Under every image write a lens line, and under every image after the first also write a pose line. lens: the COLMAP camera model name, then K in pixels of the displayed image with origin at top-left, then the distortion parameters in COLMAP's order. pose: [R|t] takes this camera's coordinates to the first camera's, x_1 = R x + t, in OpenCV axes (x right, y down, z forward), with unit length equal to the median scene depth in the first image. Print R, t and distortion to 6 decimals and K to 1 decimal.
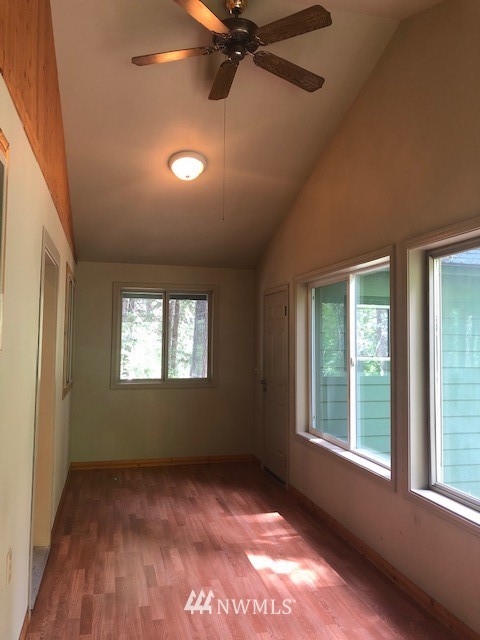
lens RADIAL K [[521.2, 0, 239.9], [0, 521.2, 312.5], [0, 0, 1]] dist [0.044150, -0.045467]
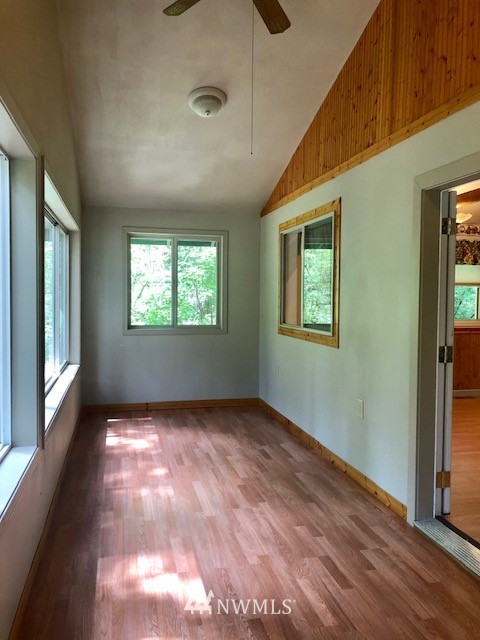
lens RADIAL K [[521.2, 0, 239.9], [0, 521.2, 312.5], [0, 0, 1]] dist [0.044150, -0.045467]
pose [[-0.999626, -0.021618, 0.016740, -0.031281], [-0.021925, 0.999591, -0.018344, 0.130171], [-0.016336, -0.018704, -0.999692, 1.888829]]
